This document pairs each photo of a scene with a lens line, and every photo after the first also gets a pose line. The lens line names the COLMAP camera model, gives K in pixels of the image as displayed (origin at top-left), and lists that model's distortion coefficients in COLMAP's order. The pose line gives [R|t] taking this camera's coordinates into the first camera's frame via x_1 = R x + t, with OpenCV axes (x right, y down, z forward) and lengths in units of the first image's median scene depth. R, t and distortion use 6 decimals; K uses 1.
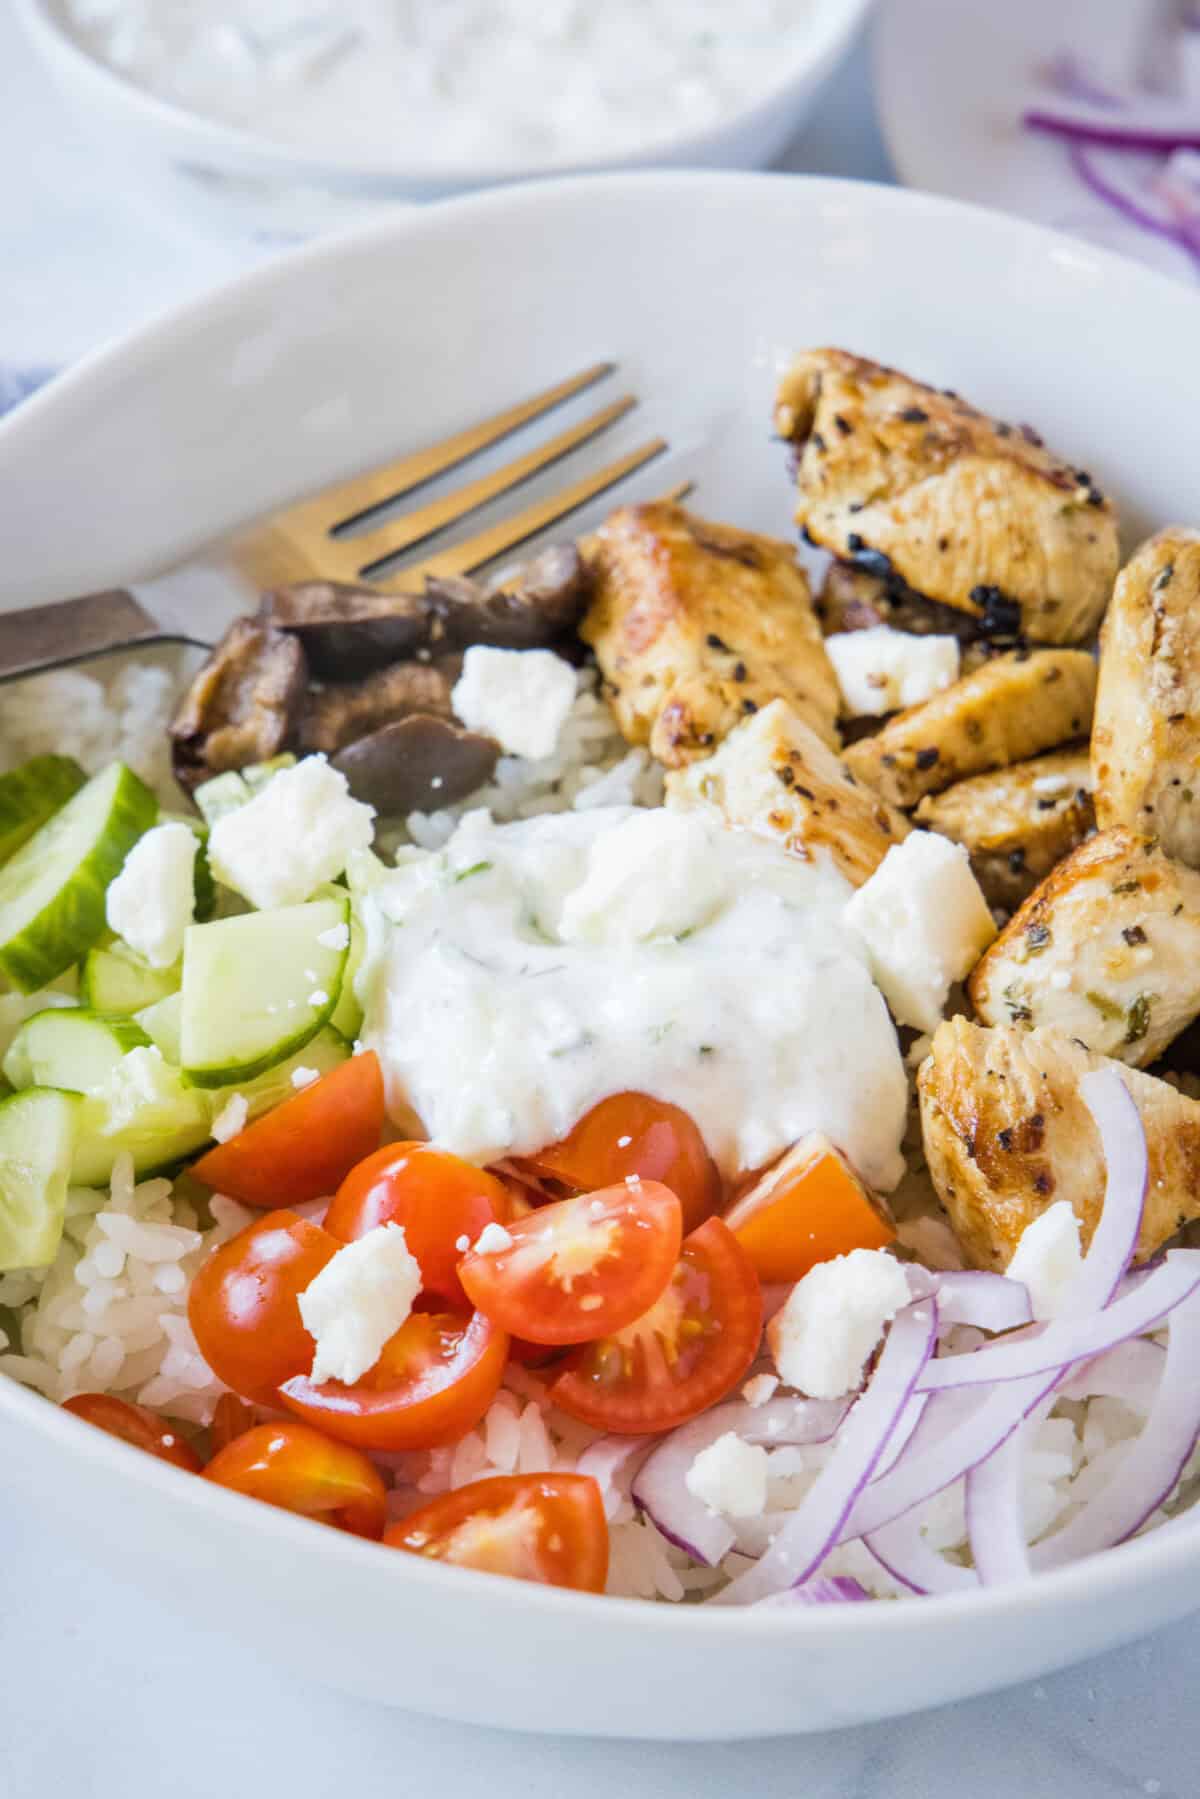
lens RADIAL K [[4830.1, 0, 600.0], [0, 4830.1, 899.5], [0, 0, 1]] dist [-0.001749, -0.082472]
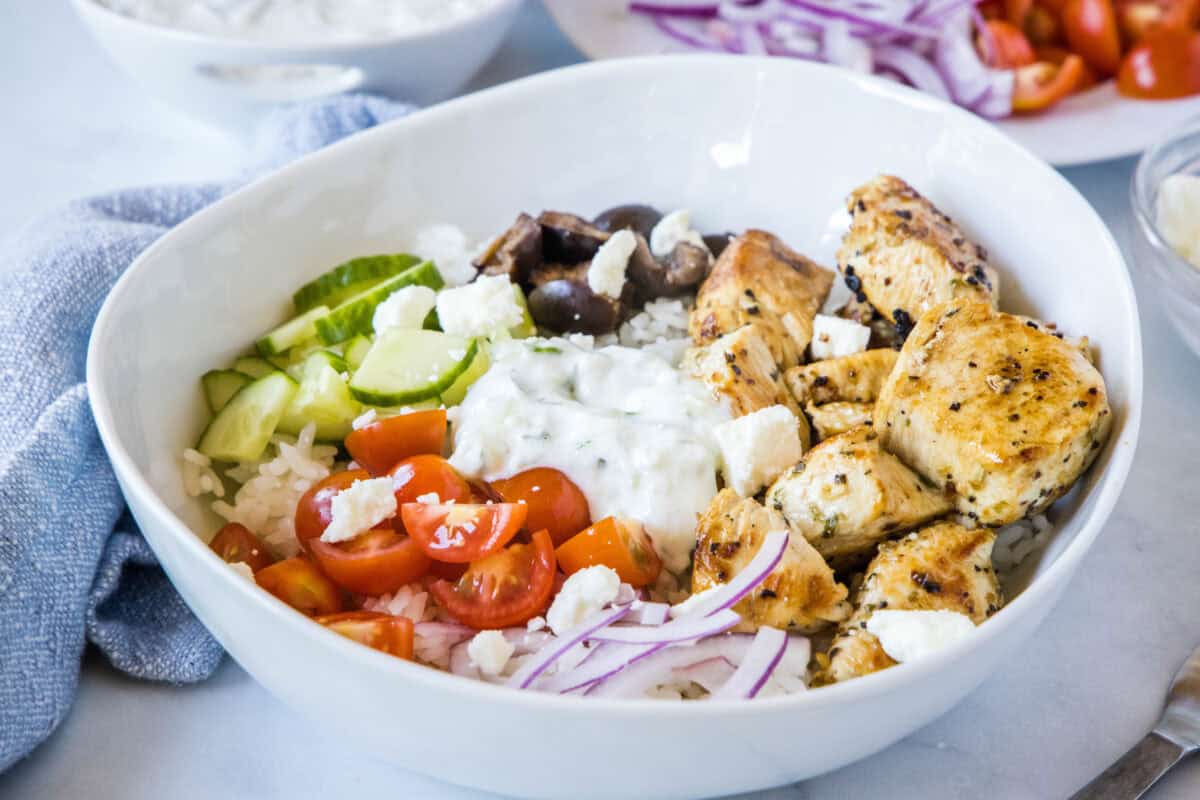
lens RADIAL K [[3343.4, 0, 600.0], [0, 3343.4, 400.0], [0, 0, 1]] dist [0.031238, 0.497595]
pose [[0.881387, 0.290926, -0.372181, 0.481024], [-0.338280, 0.938629, -0.067398, 0.093283], [0.329731, 0.185305, 0.925710, -0.188486]]
